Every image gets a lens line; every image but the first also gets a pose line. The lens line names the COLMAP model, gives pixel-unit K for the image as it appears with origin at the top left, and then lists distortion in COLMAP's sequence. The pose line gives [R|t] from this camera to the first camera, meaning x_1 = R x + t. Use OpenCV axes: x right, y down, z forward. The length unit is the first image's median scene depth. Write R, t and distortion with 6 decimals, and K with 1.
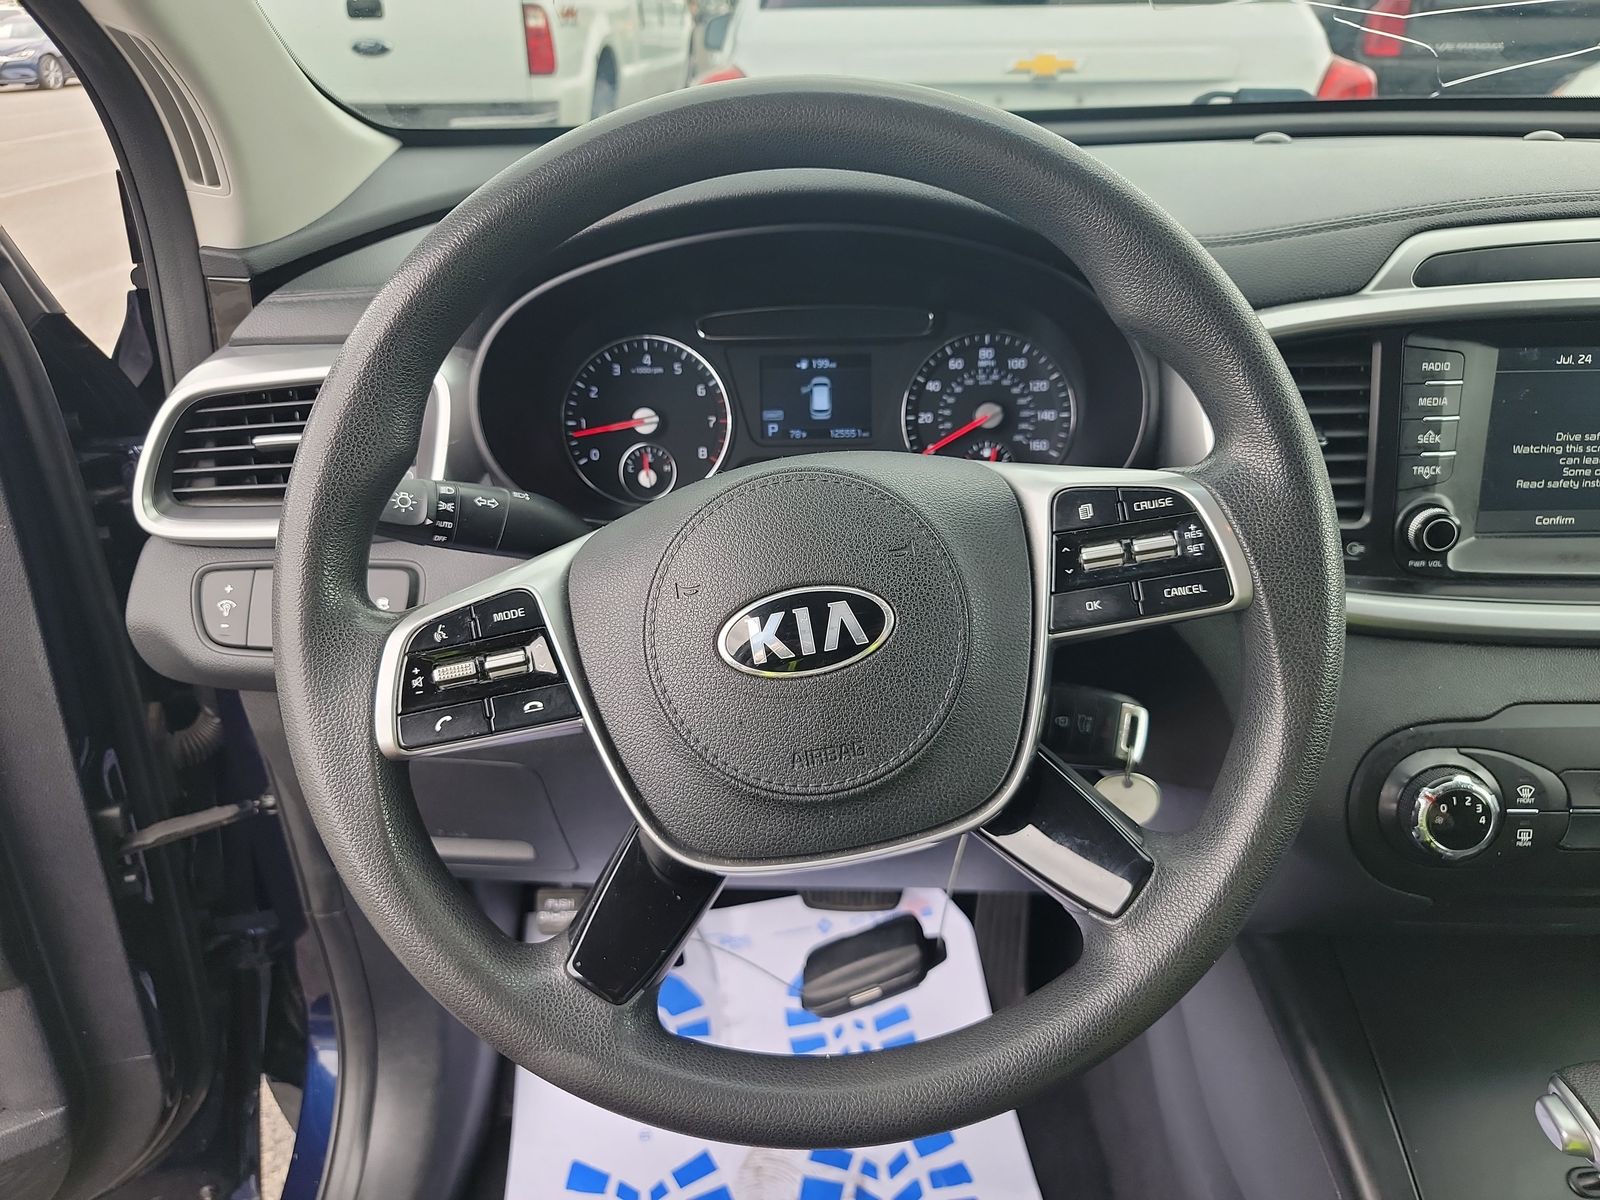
lens RADIAL K [[1161.5, 0, 800.0], [0, 1161.5, 600.0], [0, 0, 1]] dist [0.071537, -0.056781]
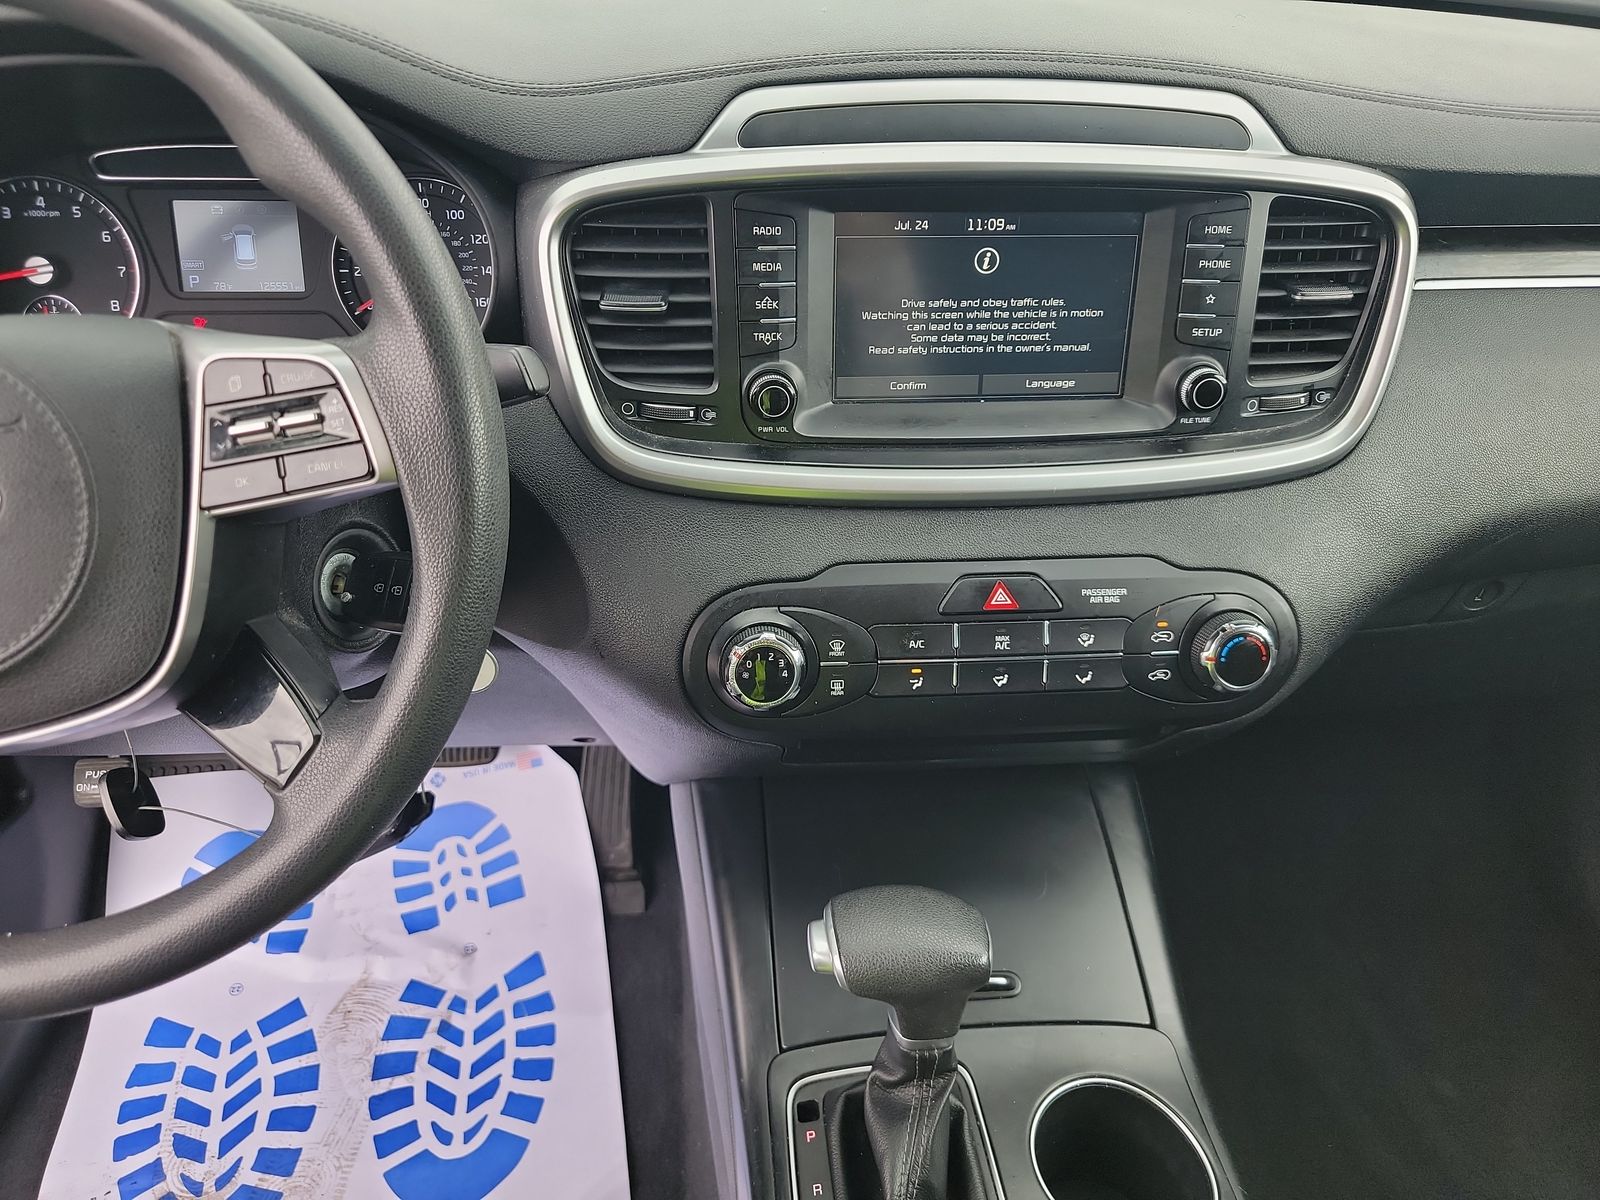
lens RADIAL K [[1161.5, 0, 800.0], [0, 1161.5, 600.0], [0, 0, 1]] dist [0.071537, -0.056781]
pose [[0.995717, -0.018056, 0.090677, 0.456820], [0.006257, 0.991656, 0.128760, -0.013490], [-0.092245, -0.127641, 0.987521, -0.024936]]
